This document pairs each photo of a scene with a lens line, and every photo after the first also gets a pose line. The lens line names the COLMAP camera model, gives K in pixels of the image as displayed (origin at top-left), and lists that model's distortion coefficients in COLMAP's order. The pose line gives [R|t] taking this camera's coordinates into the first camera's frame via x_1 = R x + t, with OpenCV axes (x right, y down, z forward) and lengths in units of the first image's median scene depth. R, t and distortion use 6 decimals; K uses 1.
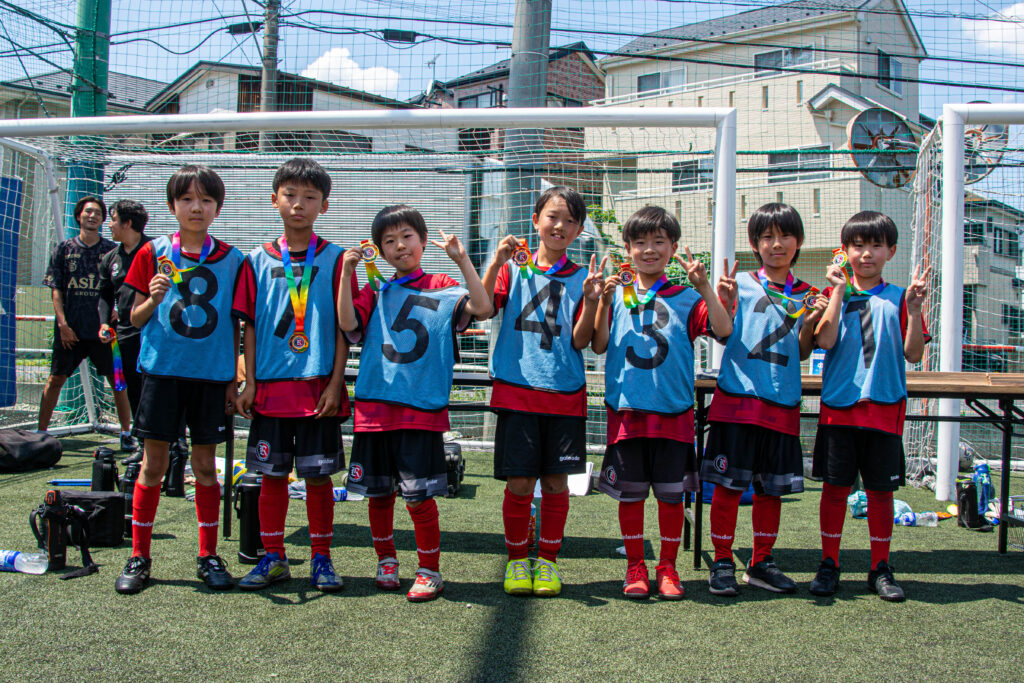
lens RADIAL K [[1003.3, 0, 515.1], [0, 1003.3, 340.8], [0, 0, 1]] dist [-0.150149, 0.090643]
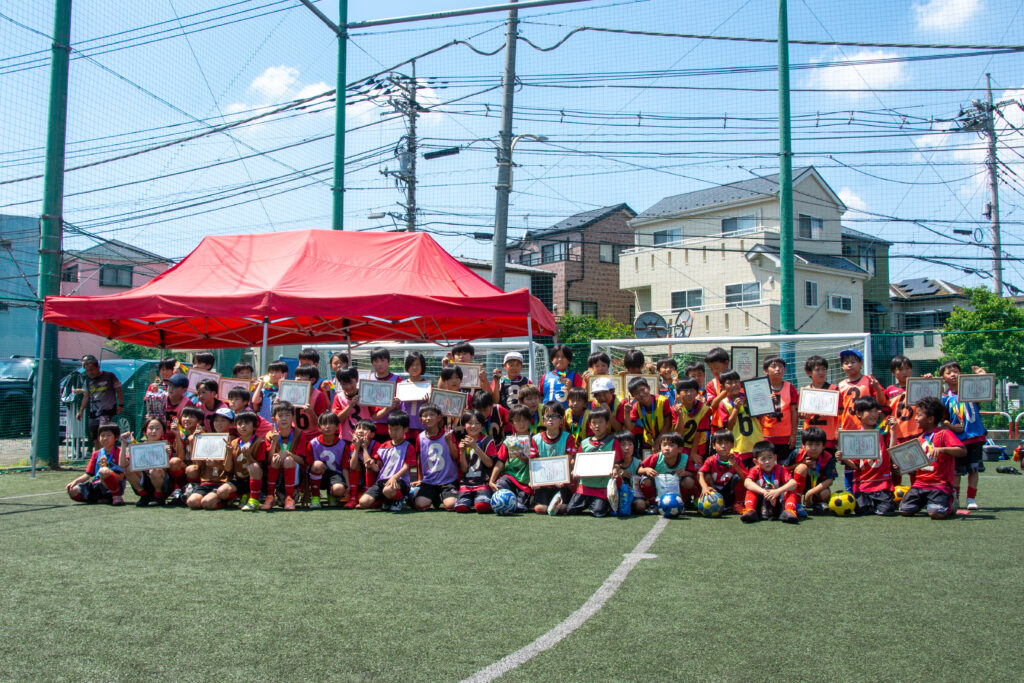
lens RADIAL K [[1000.4, 0, 512.0], [0, 1000.4, 341.5], [0, 0, 1]] dist [-0.153483, 0.092326]
pose [[0.986899, -0.032155, -0.158105, 0.179302], [0.020837, 0.997134, -0.072728, 0.002259], [0.159991, 0.068481, 0.984740, -0.619621]]
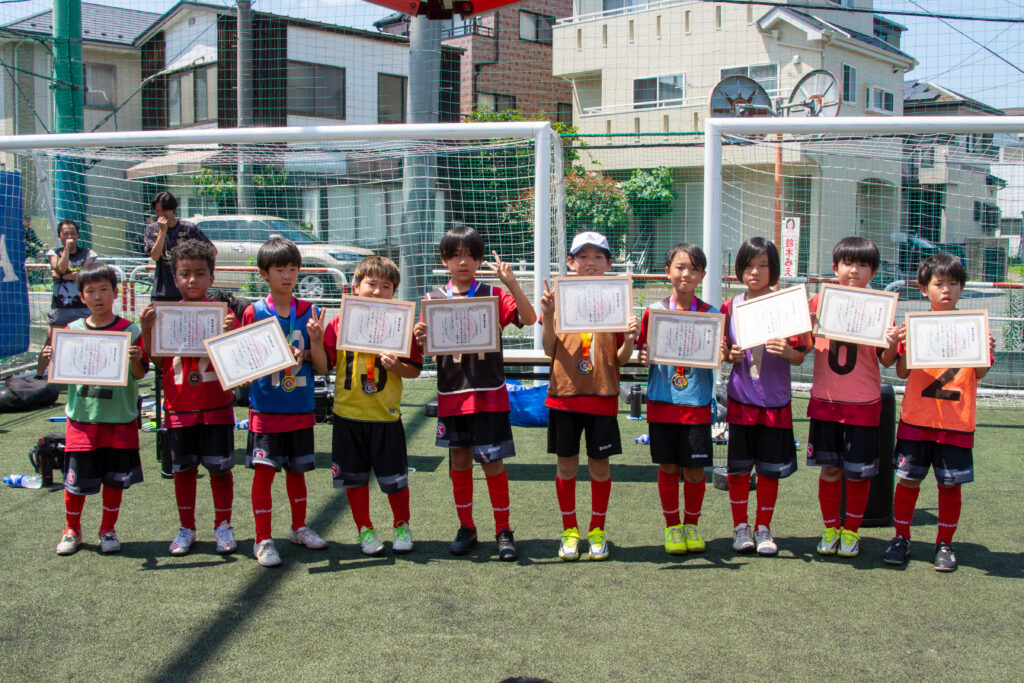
lens RADIAL K [[1003.3, 0, 515.1], [0, 1003.3, 340.8], [0, 0, 1]] dist [-0.150149, 0.090643]
pose [[0.999656, -0.020143, -0.016815, 0.051064], [0.021856, 0.993817, 0.108861, -0.024595], [0.014518, -0.109191, 0.993915, -0.086262]]
